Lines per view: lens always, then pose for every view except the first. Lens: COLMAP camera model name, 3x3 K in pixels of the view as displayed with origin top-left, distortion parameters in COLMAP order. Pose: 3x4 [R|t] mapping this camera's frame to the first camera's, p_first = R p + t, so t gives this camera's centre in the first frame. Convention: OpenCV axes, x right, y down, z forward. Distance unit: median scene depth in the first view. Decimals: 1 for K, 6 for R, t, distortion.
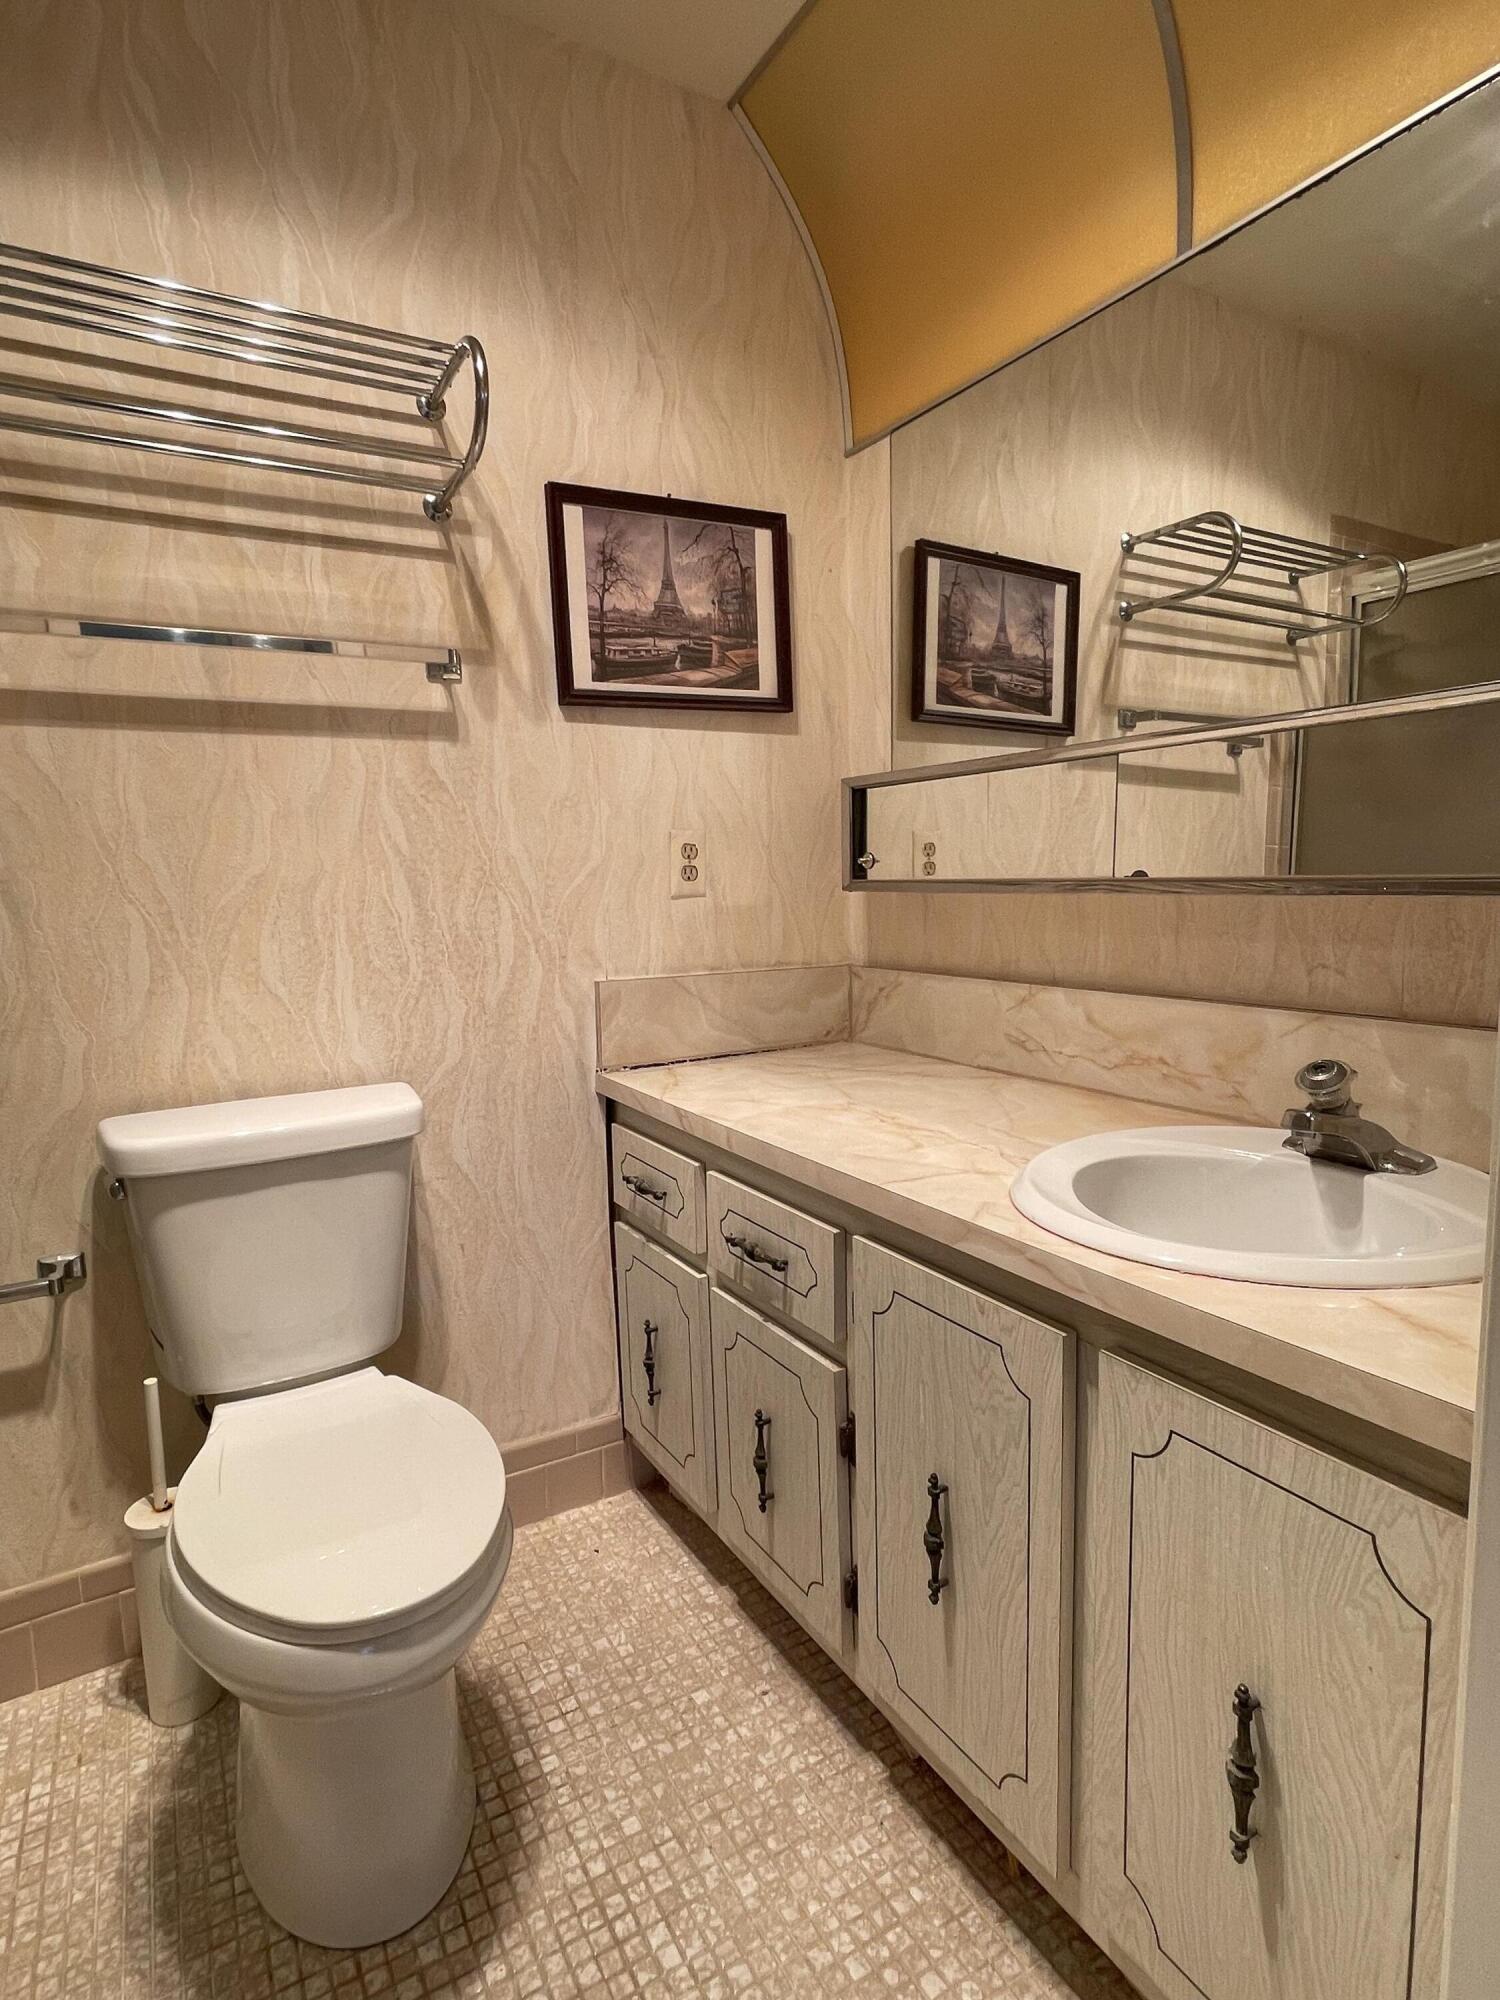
lens RADIAL K [[1066.6, 0, 750.6], [0, 1066.6, 994.7], [0, 0, 1]] dist [-0.005212, 0.005632]
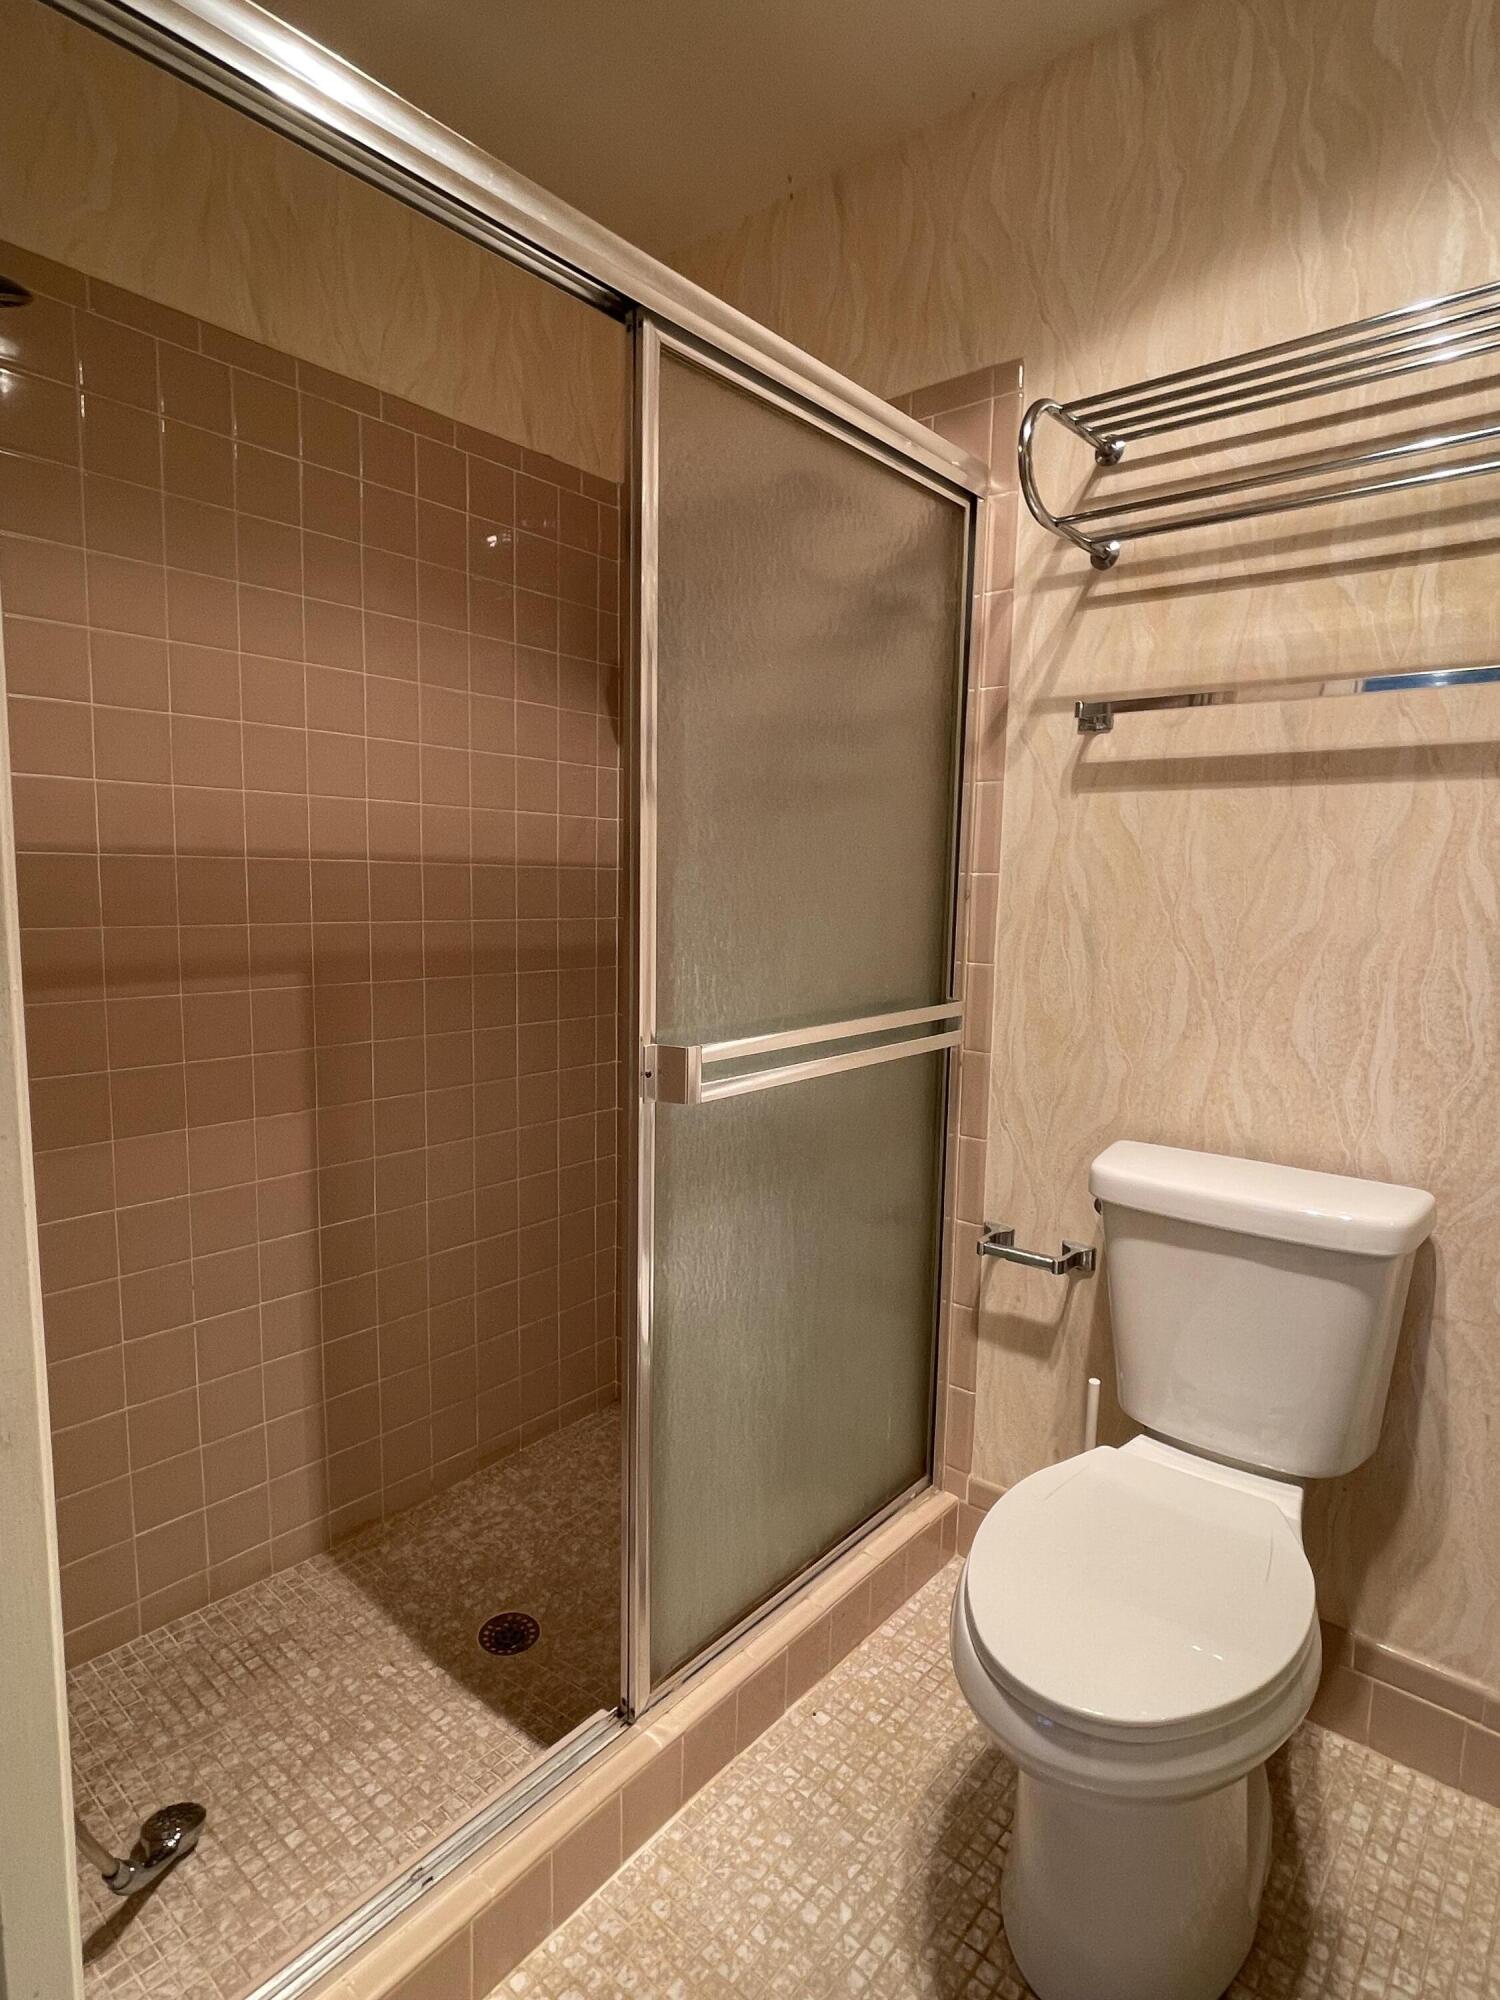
lens RADIAL K [[1066.6, 0, 755.2], [0, 1066.6, 1002.7], [0, 0, 1]] dist [-0.005212, 0.005632]
pose [[0.340570, 0.141094, -0.929572, 0.265681], [-0.138444, 0.985425, 0.098850, -0.078208], [0.929970, 0.095029, 0.355140, 0.217859]]
